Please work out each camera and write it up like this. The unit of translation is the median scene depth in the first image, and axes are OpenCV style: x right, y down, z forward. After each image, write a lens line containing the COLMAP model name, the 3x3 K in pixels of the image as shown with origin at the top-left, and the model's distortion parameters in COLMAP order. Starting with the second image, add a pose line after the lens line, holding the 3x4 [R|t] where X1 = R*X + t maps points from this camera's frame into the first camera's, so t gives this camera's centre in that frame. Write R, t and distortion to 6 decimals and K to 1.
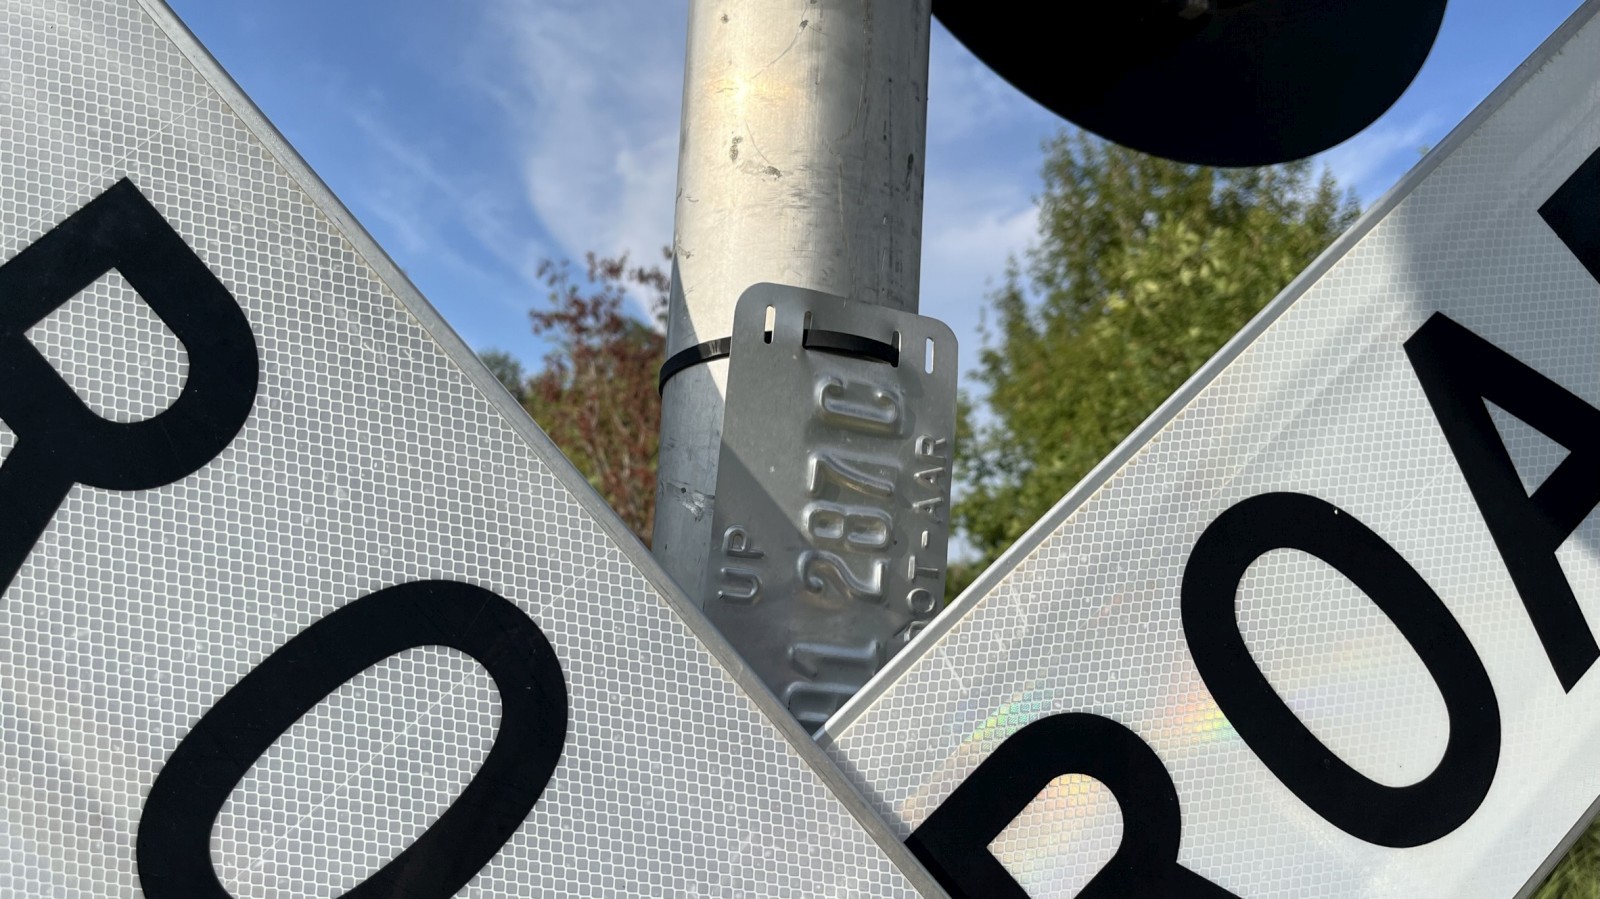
lens RADIAL K [[1162.5, 0, 806.4], [0, 1162.5, 465.9], [0, 0, 1]] dist [0.045879, -0.068604]
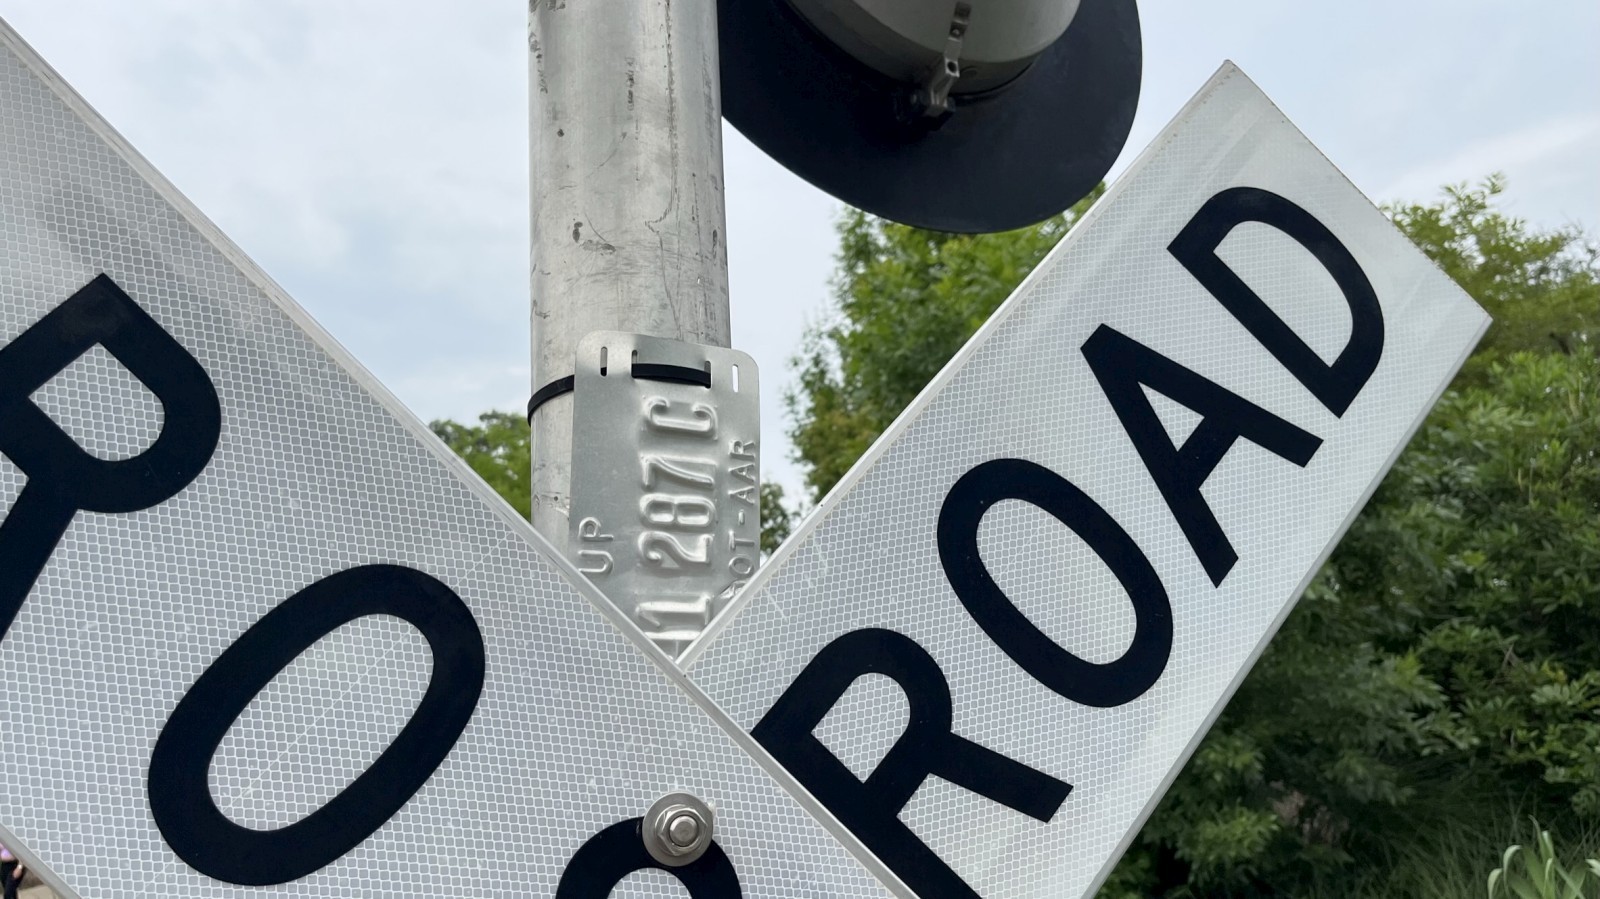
lens RADIAL K [[1162.5, 0, 806.4], [0, 1162.5, 465.9], [0, 0, 1]] dist [0.045879, -0.068604]
pose [[0.986809, -0.075784, 0.143056, -0.019428], [0.085929, 0.994105, -0.066113, 0.114811], [-0.137202, 0.077534, 0.987504, -0.357471]]
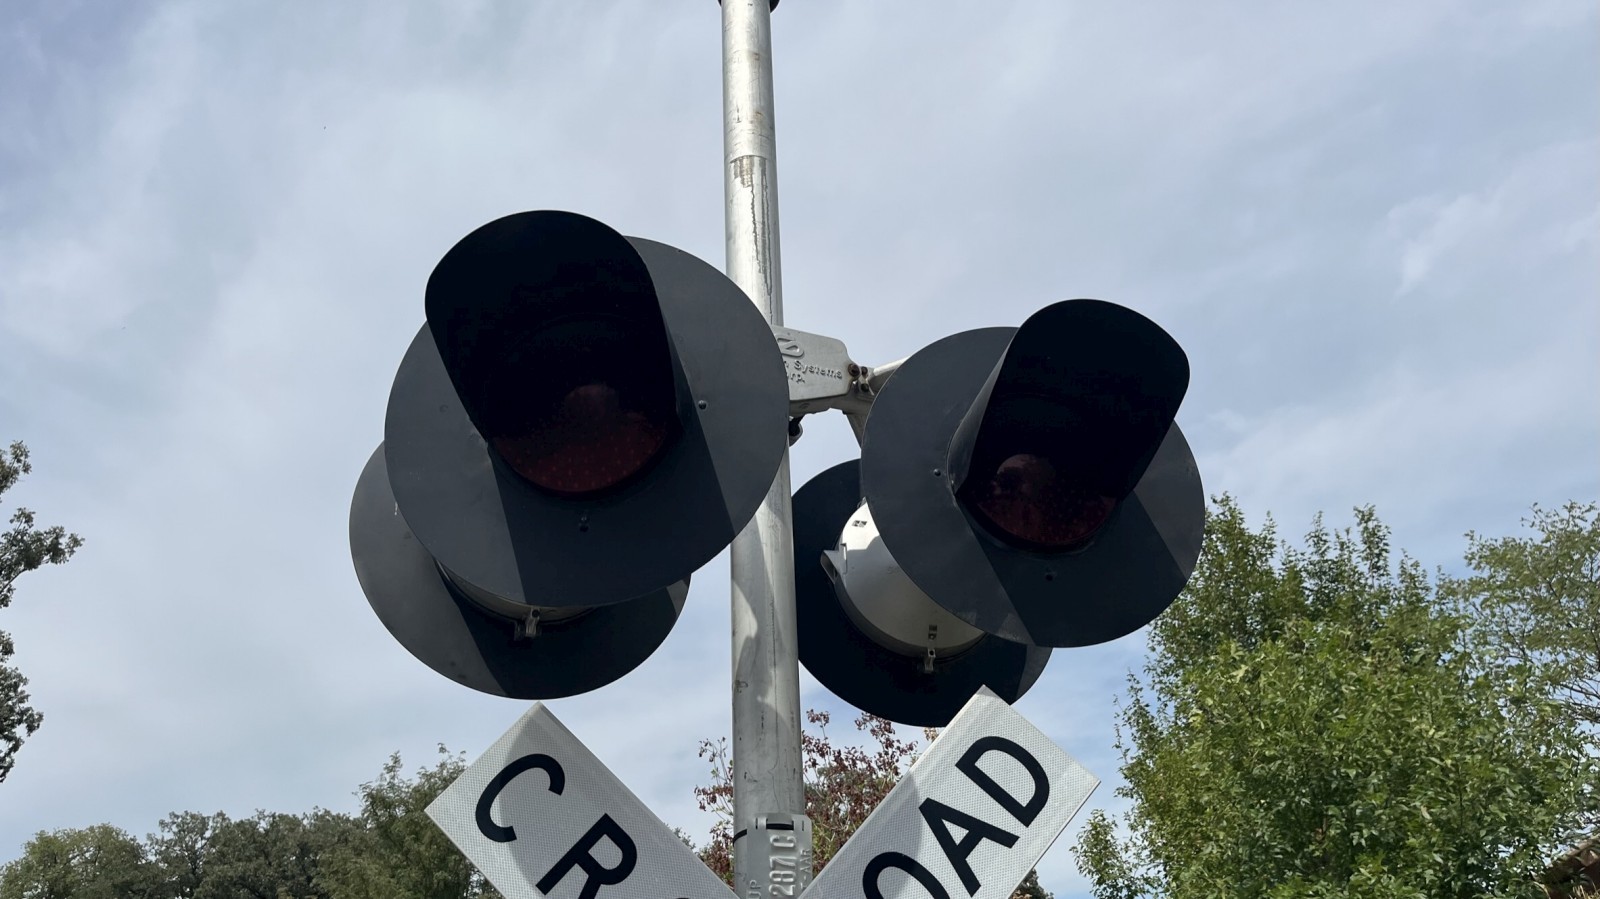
lens RADIAL K [[1158.3, 0, 802.9], [0, 1158.3, 471.9], [0, 0, 1]] dist [0.005720, -0.074639]
pose [[0.980787, -0.166675, -0.101375, 0.812997], [0.118208, 0.921142, -0.370843, 0.281809], [0.155191, 0.351735, 0.923146, -3.383289]]
